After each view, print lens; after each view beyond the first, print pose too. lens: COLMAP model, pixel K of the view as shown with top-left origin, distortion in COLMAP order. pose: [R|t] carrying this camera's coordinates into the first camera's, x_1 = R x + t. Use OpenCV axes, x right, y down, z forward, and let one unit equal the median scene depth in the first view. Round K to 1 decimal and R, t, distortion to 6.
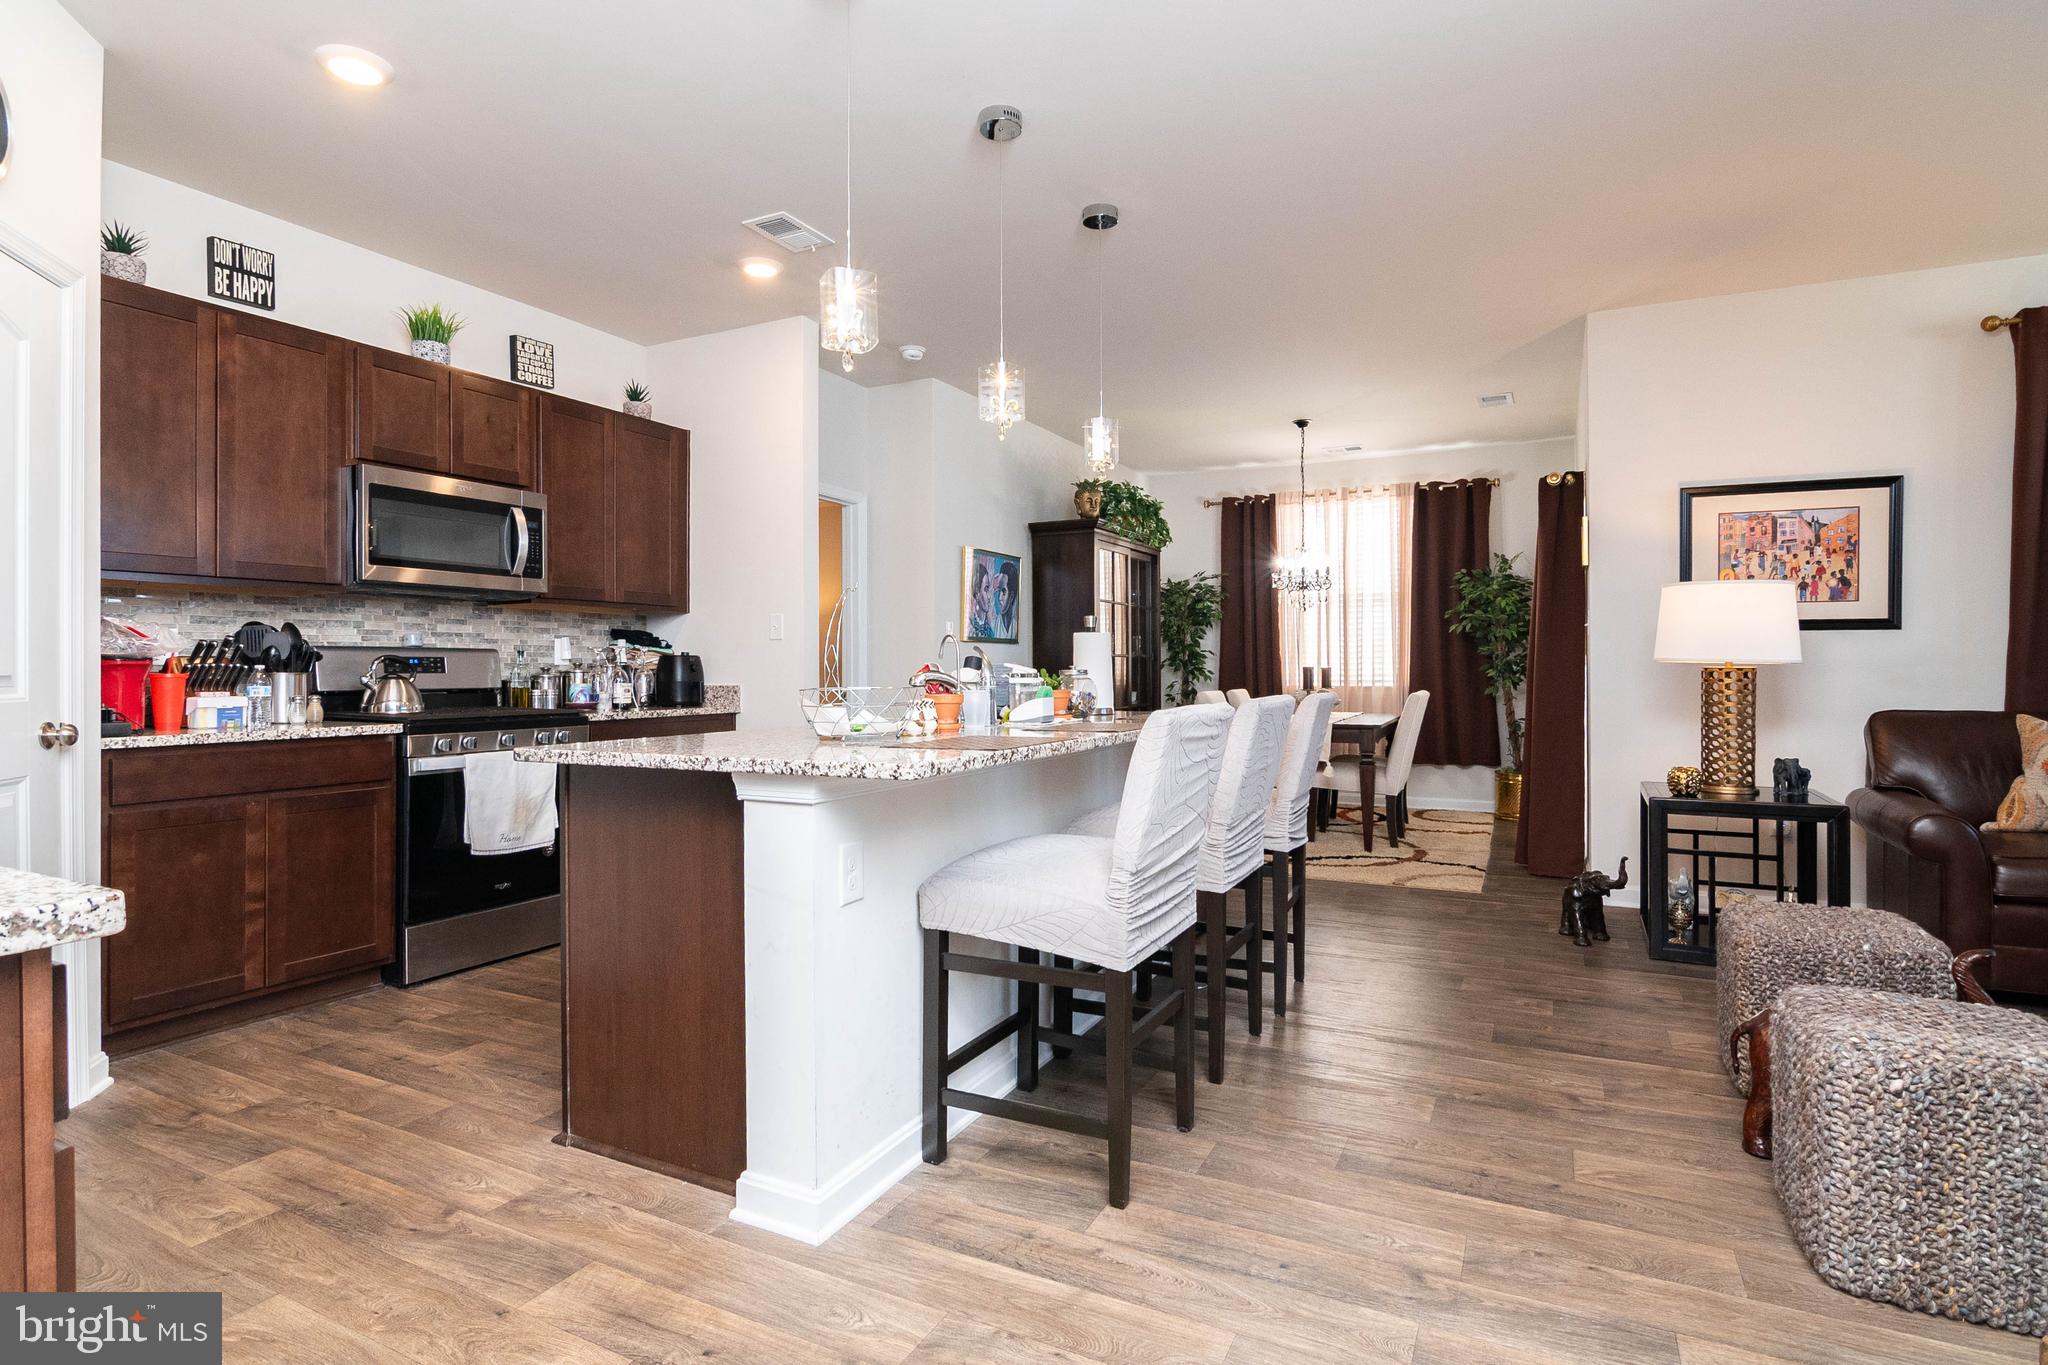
lens RADIAL K [[1006.6, 0, 1005.2], [0, 1006.6, 670.5], [0, 0, 1]] dist [-0.005868, -0.006030]
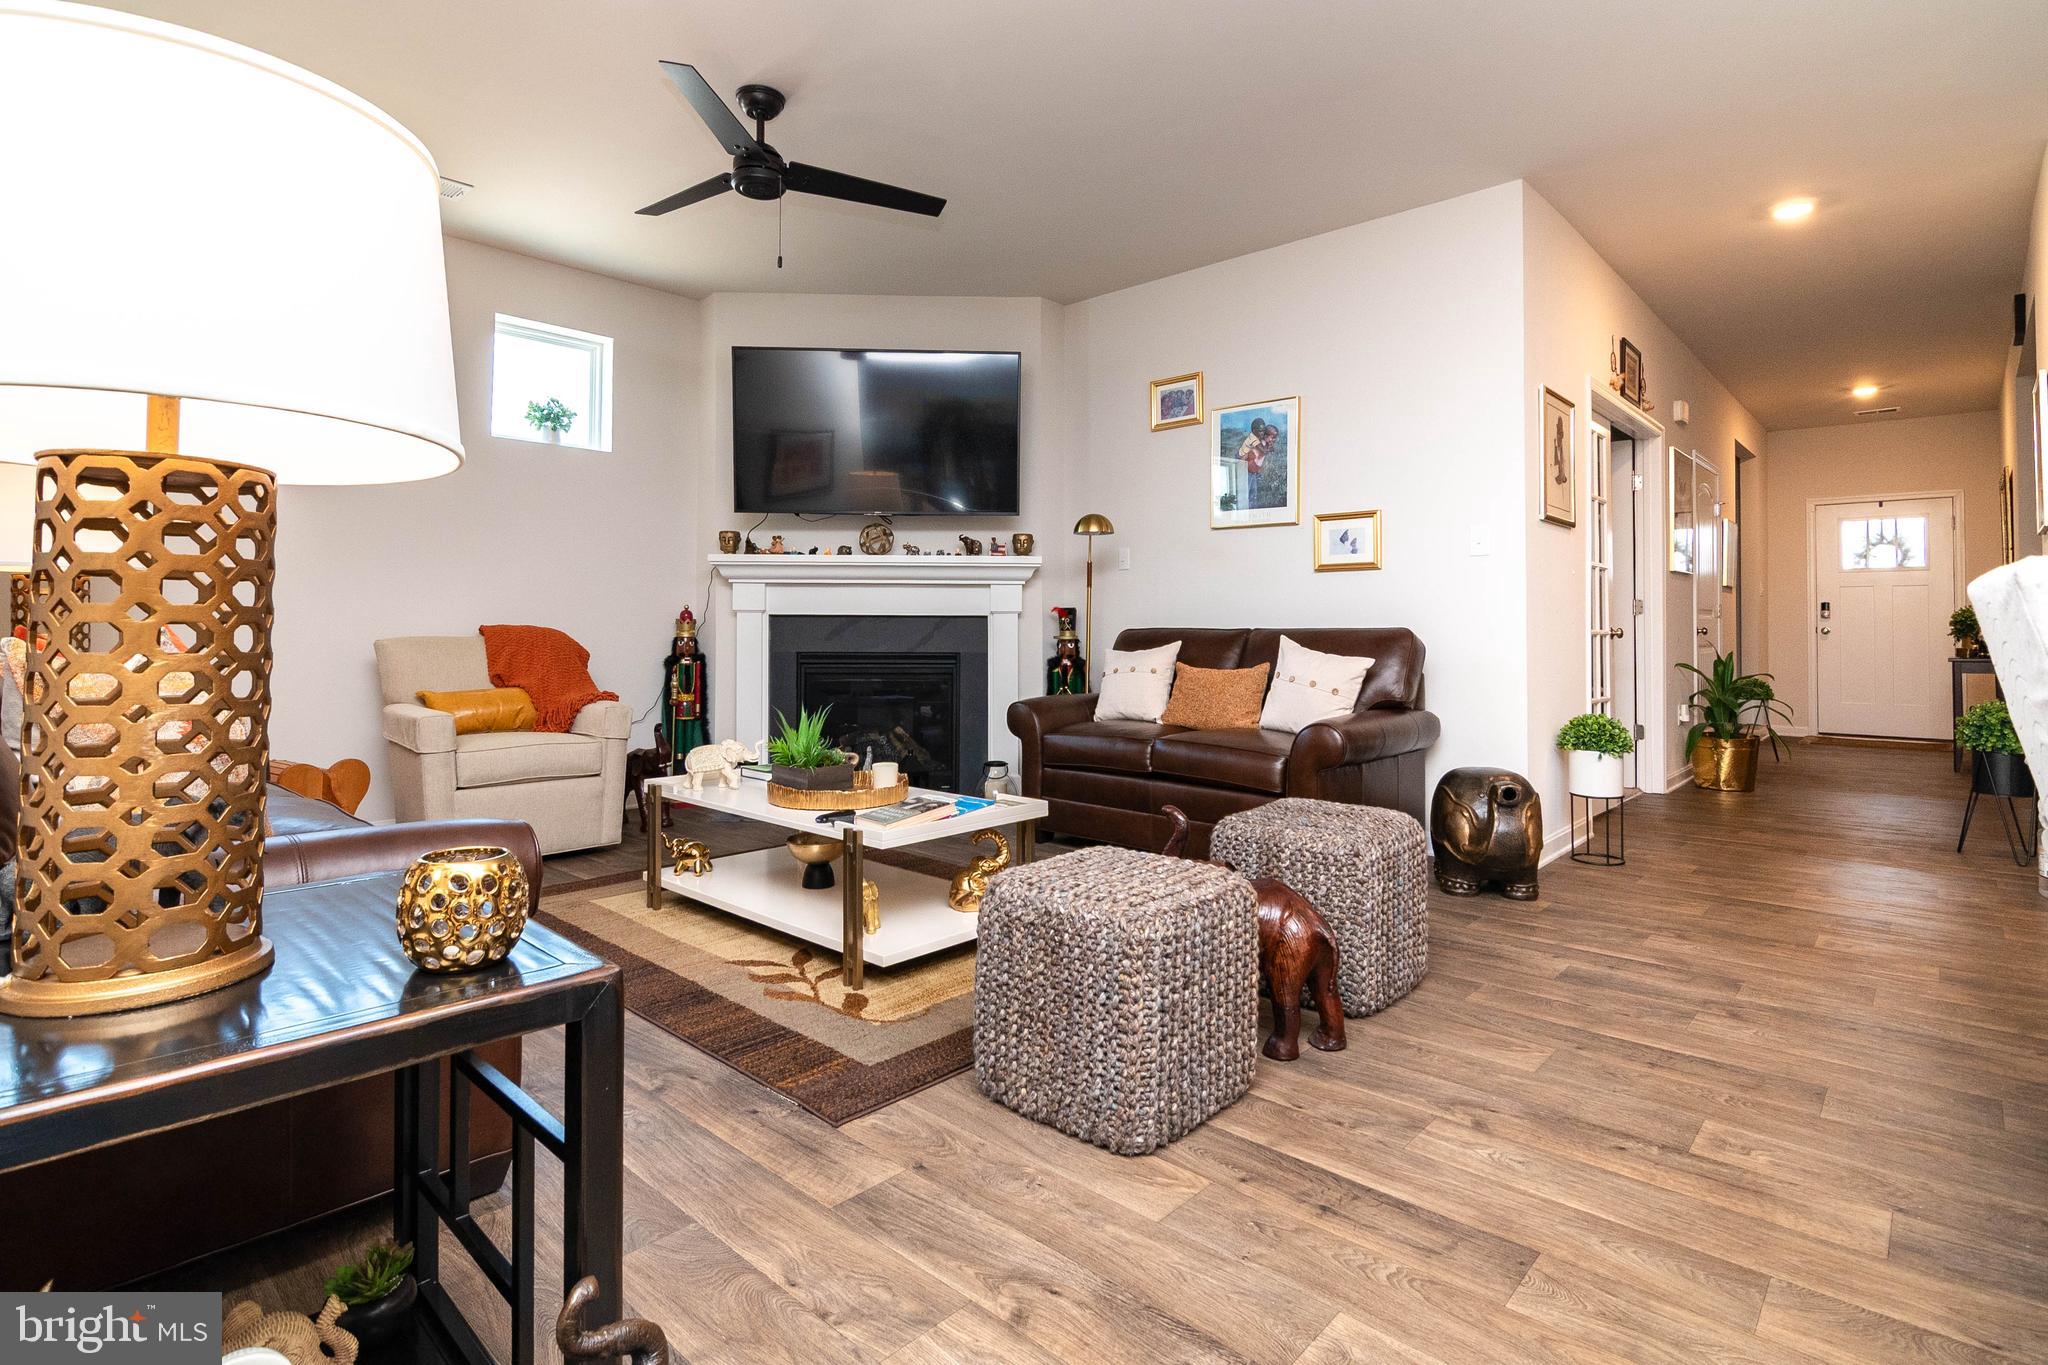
lens RADIAL K [[1006.6, 0, 1018.0], [0, 1006.6, 612.2], [0, 0, 1]] dist [-0.005868, -0.006030]
pose [[-0.966857, 0.004013, 0.255288, 0.426148], [0.001815, 0.999959, -0.008846, 0.030117], [-0.255314, -0.008090, -0.966824, 1.092555]]
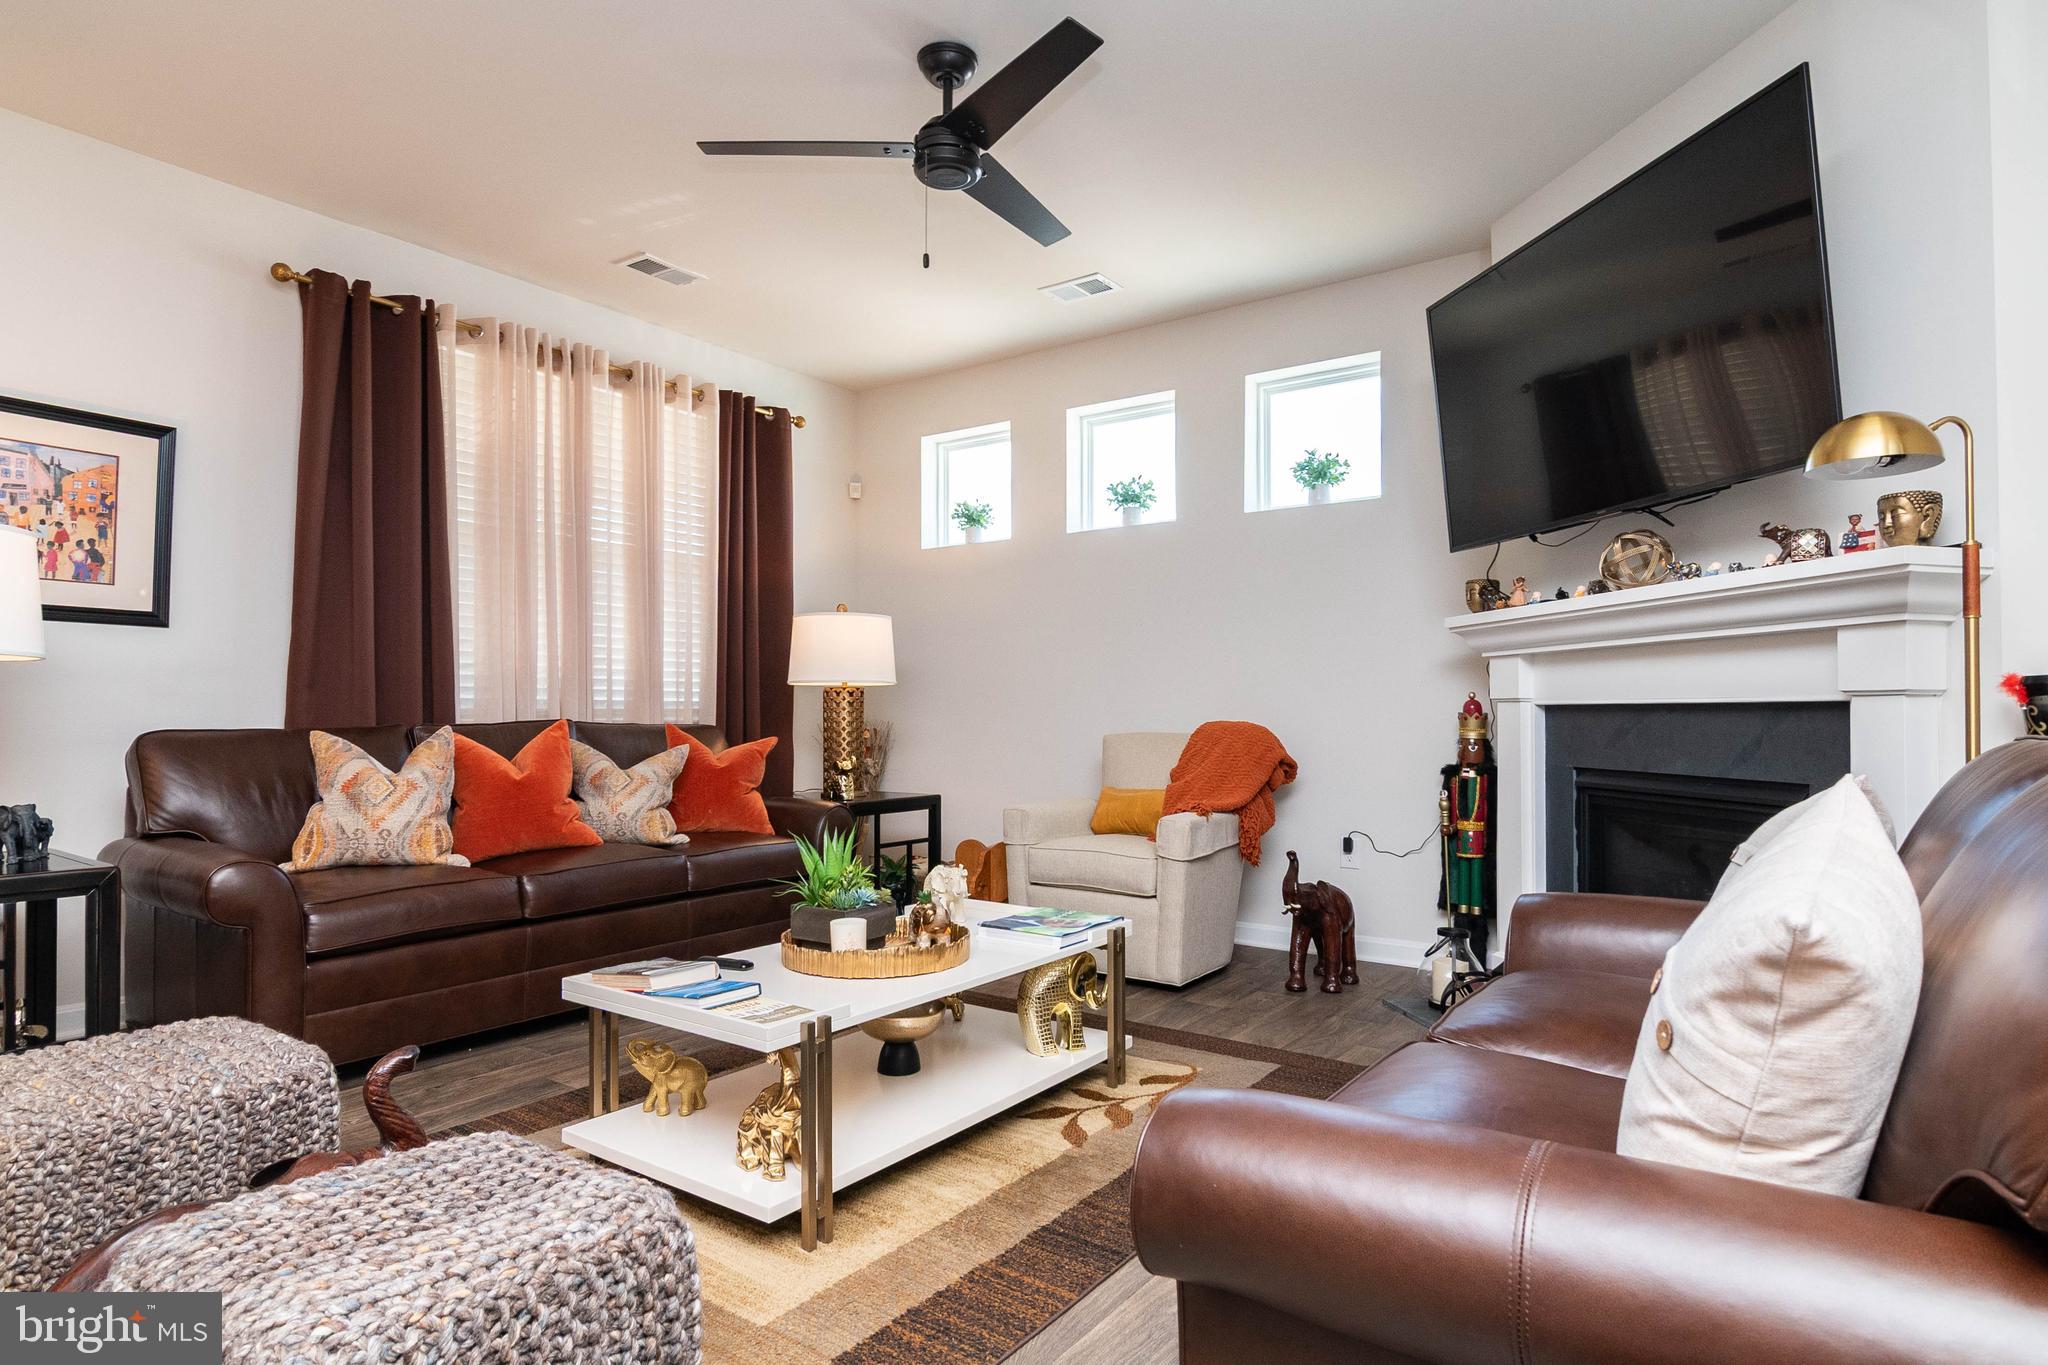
lens RADIAL K [[1115.5, 0, 1042.7], [0, 1115.5, 696.2], [0, 0, 1]] dist [-0.003005, -0.006542]
pose [[0.129217, 0.020298, 0.991409, 0.142642], [0.004014, 0.999772, -0.020993, 0.031609], [-0.991608, 0.006692, 0.129106, 0.227043]]
